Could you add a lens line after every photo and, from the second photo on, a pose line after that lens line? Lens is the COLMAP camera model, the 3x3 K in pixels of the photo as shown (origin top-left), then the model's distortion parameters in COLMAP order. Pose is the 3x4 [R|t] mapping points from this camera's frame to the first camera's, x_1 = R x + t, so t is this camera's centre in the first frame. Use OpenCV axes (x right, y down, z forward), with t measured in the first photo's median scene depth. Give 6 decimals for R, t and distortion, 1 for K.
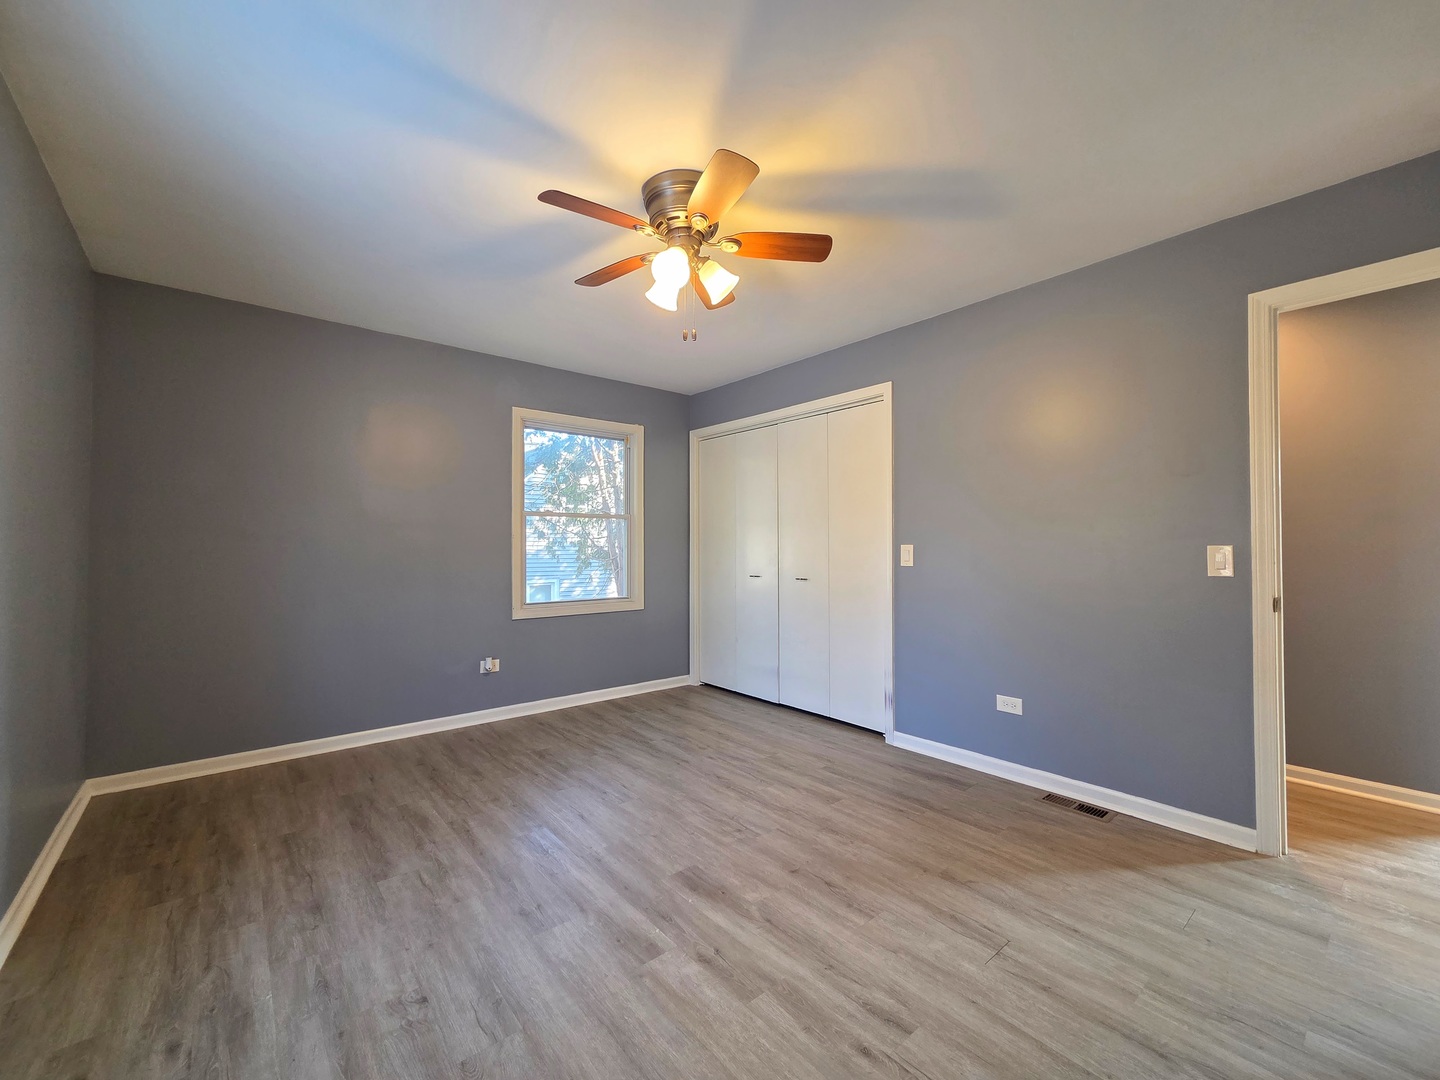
lens RADIAL K [[584.7, 0, 719.1], [0, 584.7, 544.3], [0, 0, 1]] dist [0.006044, -0.002305]
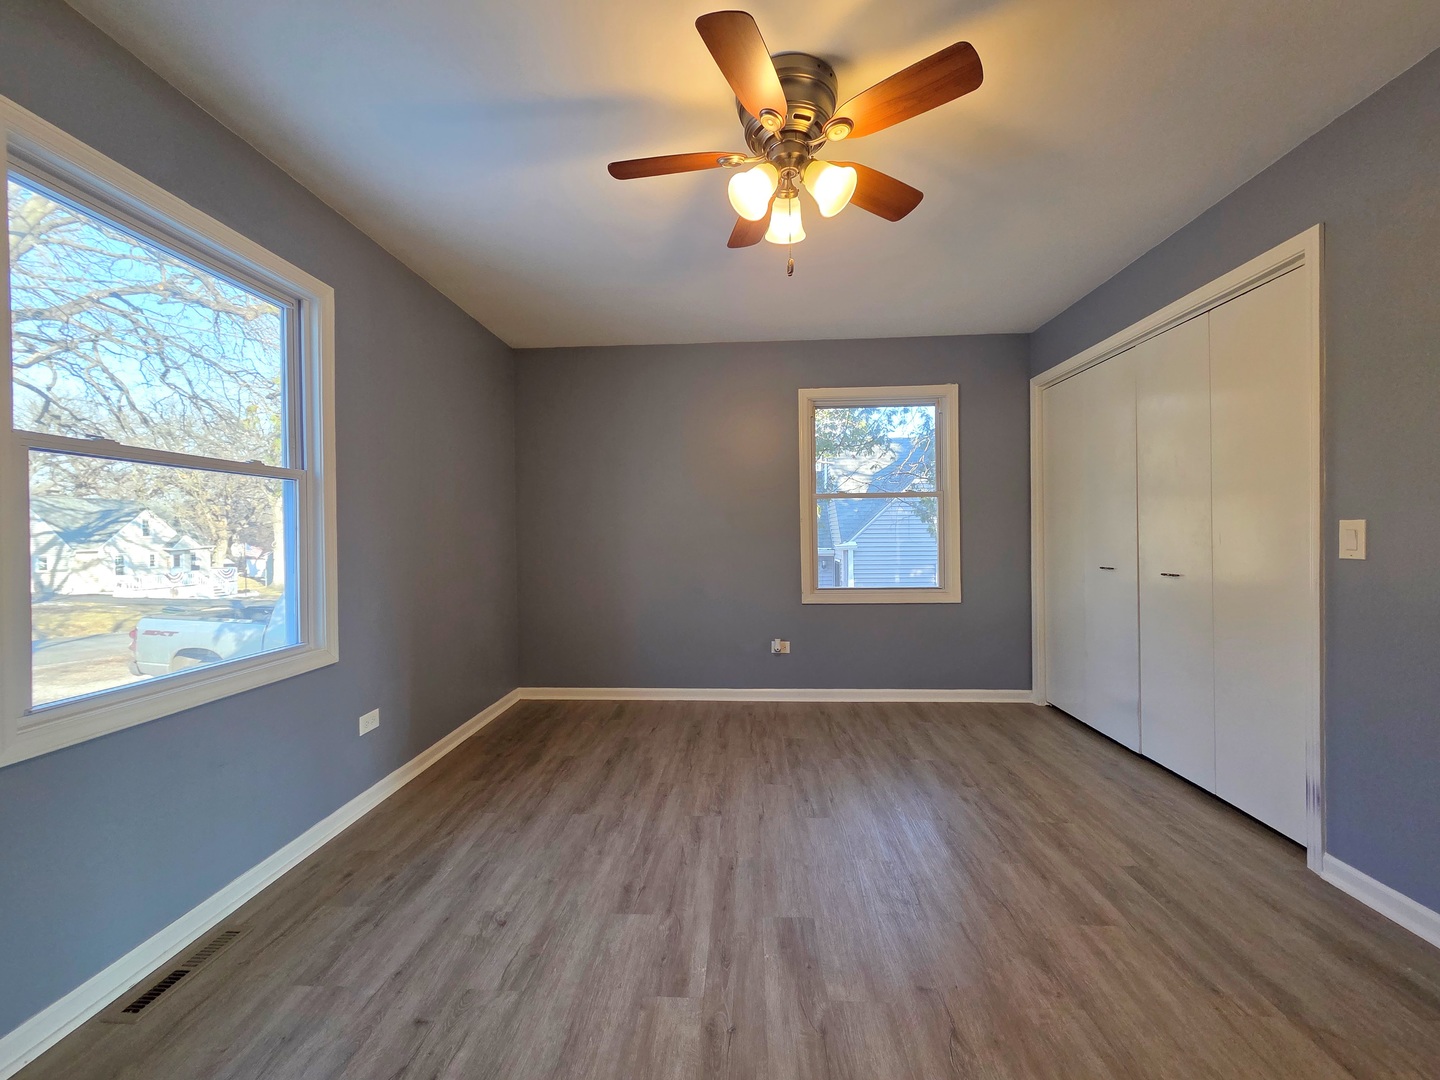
lens RADIAL K [[584.7, 0, 705.4], [0, 584.7, 543.5], [0, 0, 1]] dist [0.006044, -0.002305]
pose [[0.730730, 0.004513, -0.682651, 0.320133], [0.014434, 0.999652, 0.022059, 0.002772], [0.682513, -0.025973, 0.730411, 0.247097]]
